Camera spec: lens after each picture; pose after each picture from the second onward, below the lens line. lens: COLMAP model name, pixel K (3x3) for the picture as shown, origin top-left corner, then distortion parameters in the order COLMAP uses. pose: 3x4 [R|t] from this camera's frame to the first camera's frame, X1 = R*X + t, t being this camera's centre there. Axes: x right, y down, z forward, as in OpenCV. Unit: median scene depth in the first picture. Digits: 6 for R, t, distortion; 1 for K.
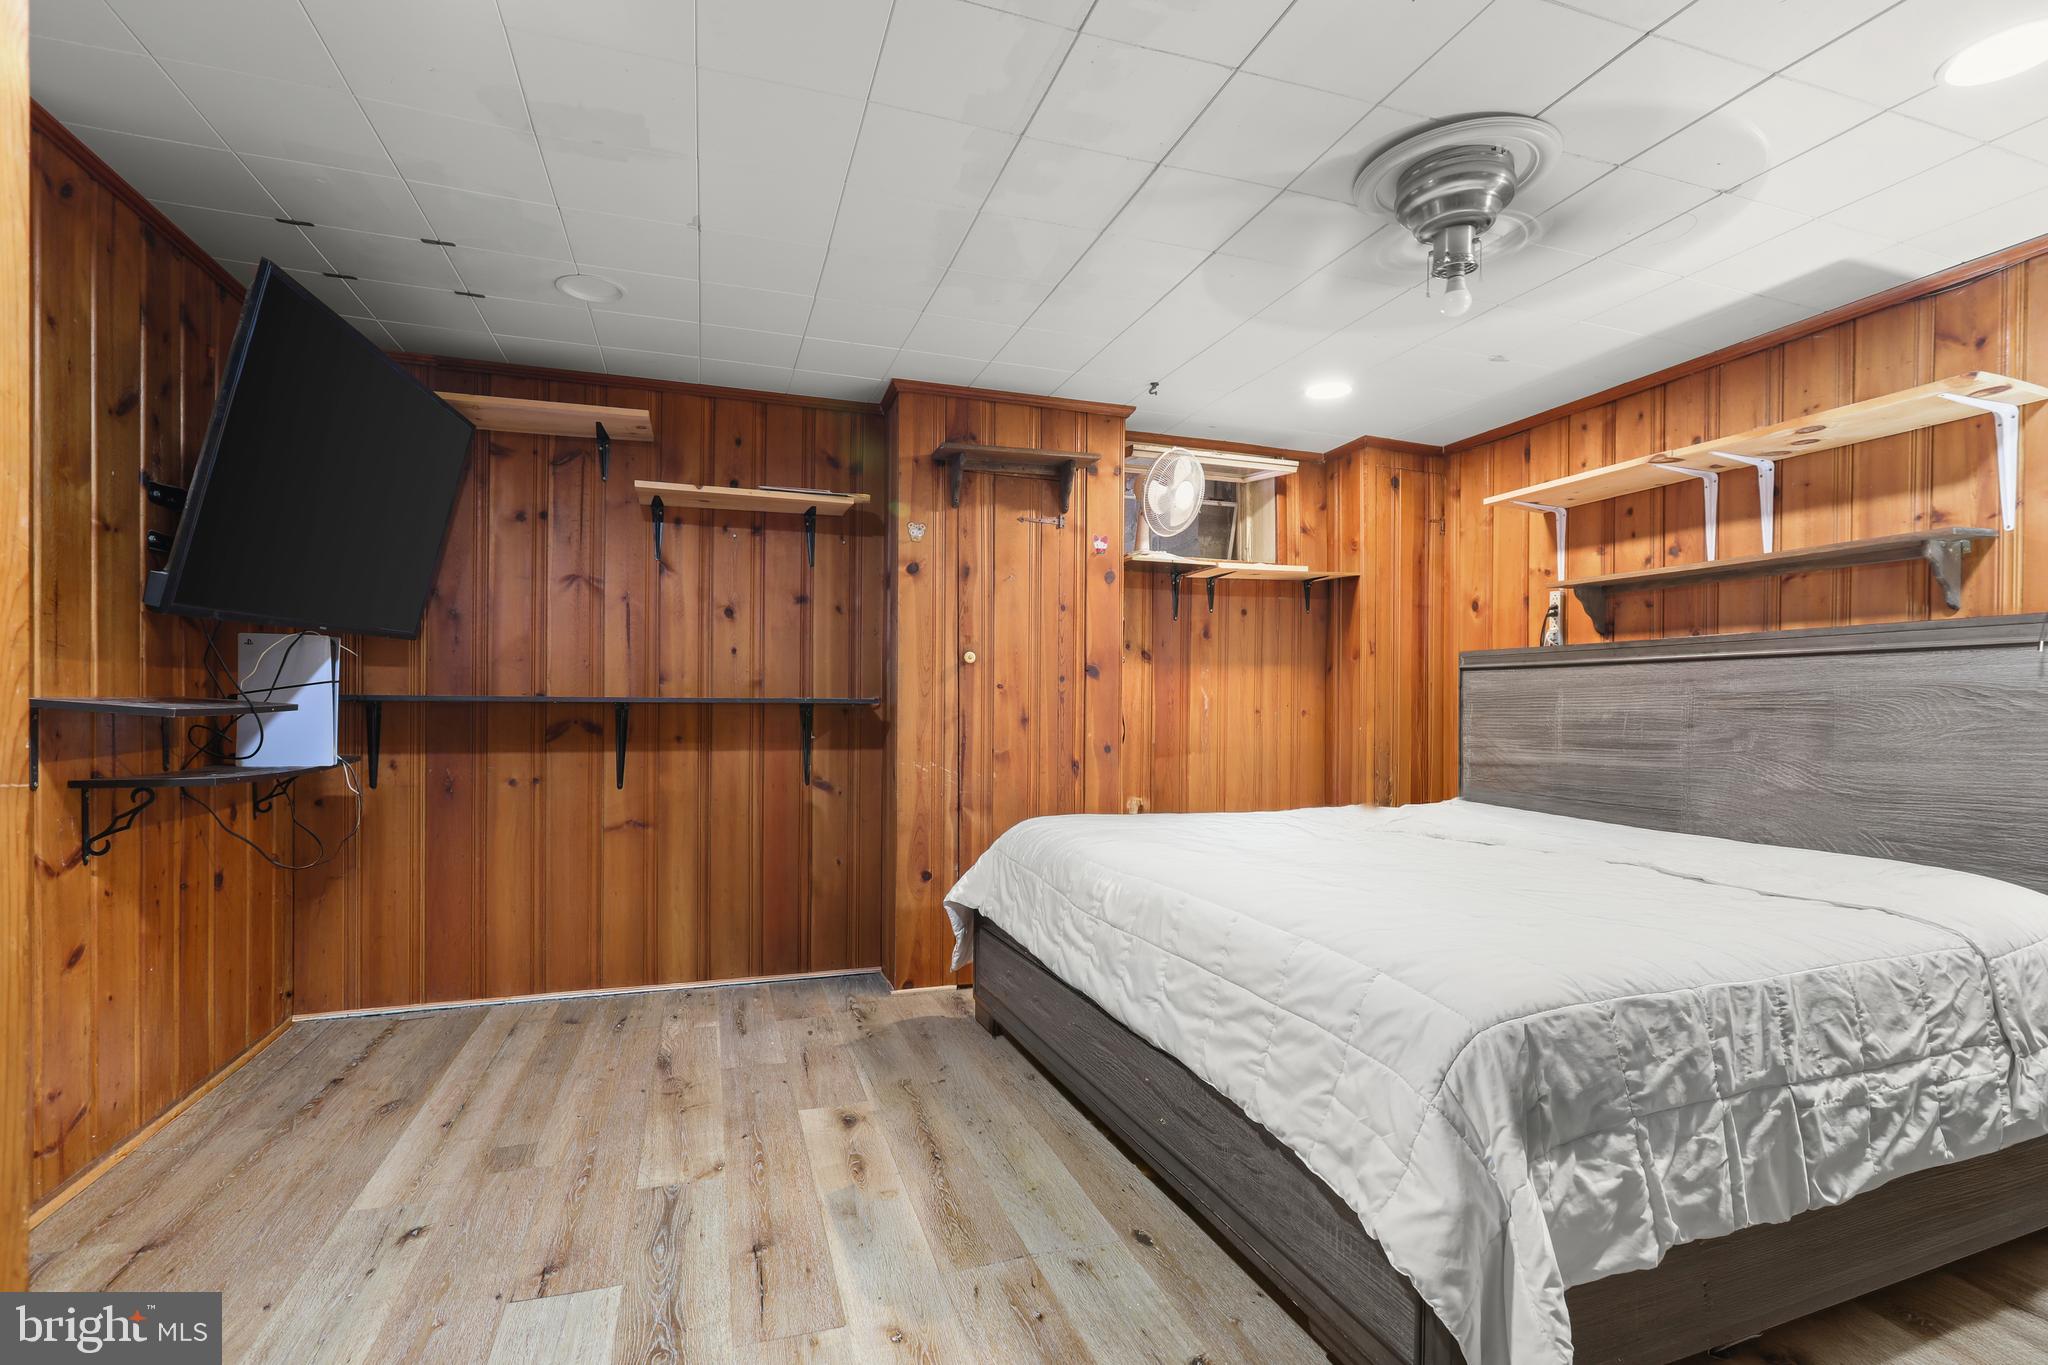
lens RADIAL K [[957.6, 0, 1025.0], [0, 957.6, 718.9], [0, 0, 1]] dist [-0.019690, 0.009702]
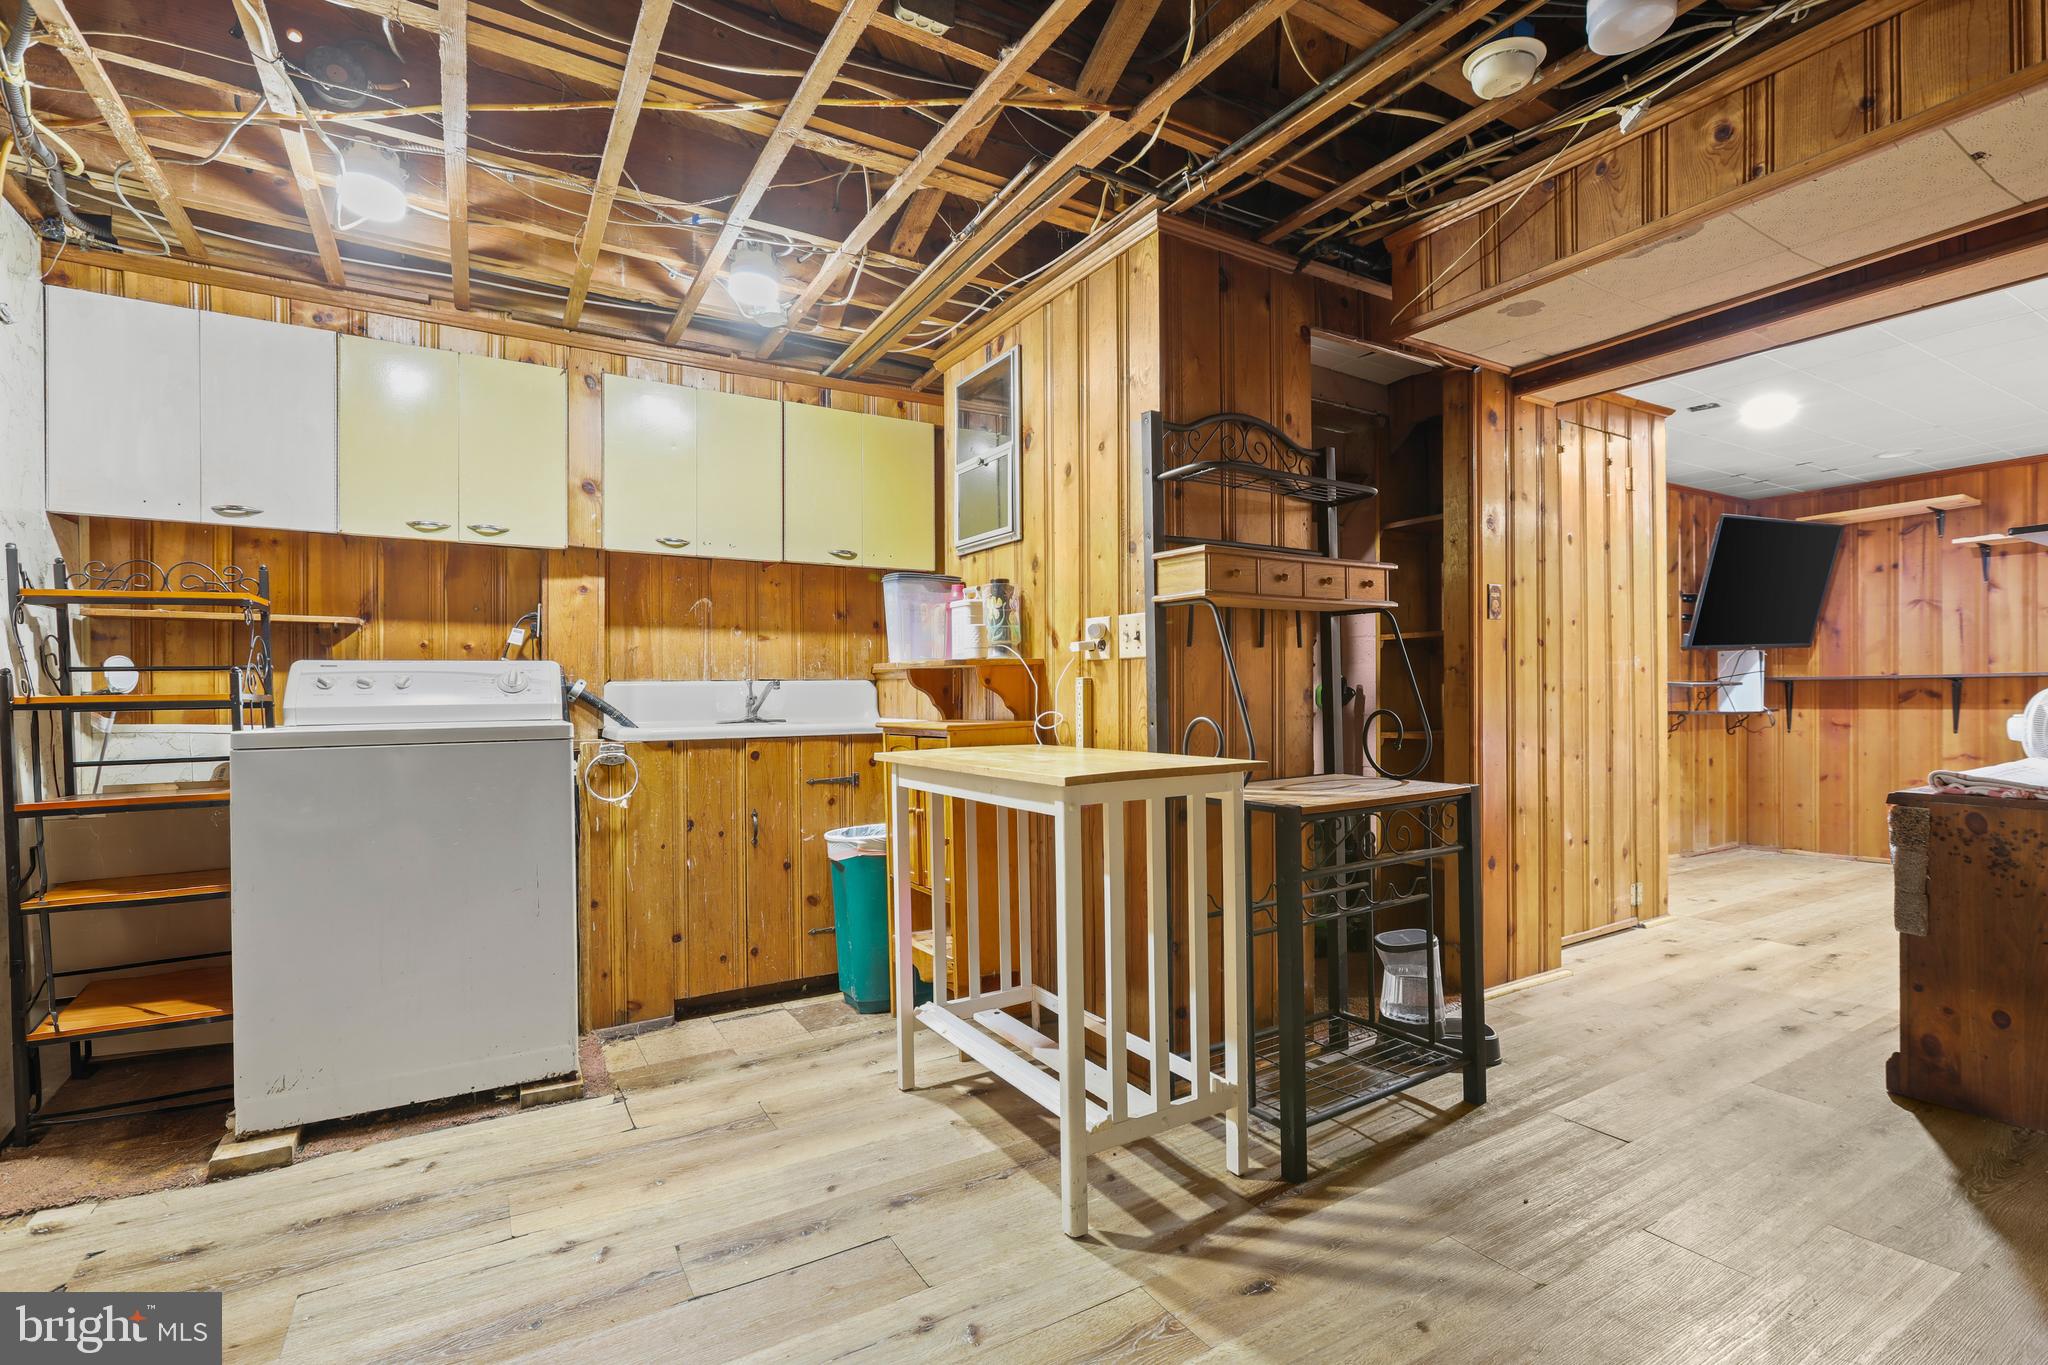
lens RADIAL K [[957.6, 0, 1023.6], [0, 957.6, 698.1], [0, 0, 1]] dist [-0.019690, 0.009702]
pose [[0.218536, -0.006194, -0.975809, 0.766480], [0.001072, 0.999981, -0.006107, 0.024481], [0.975828, 0.000289, 0.218538, -0.835561]]
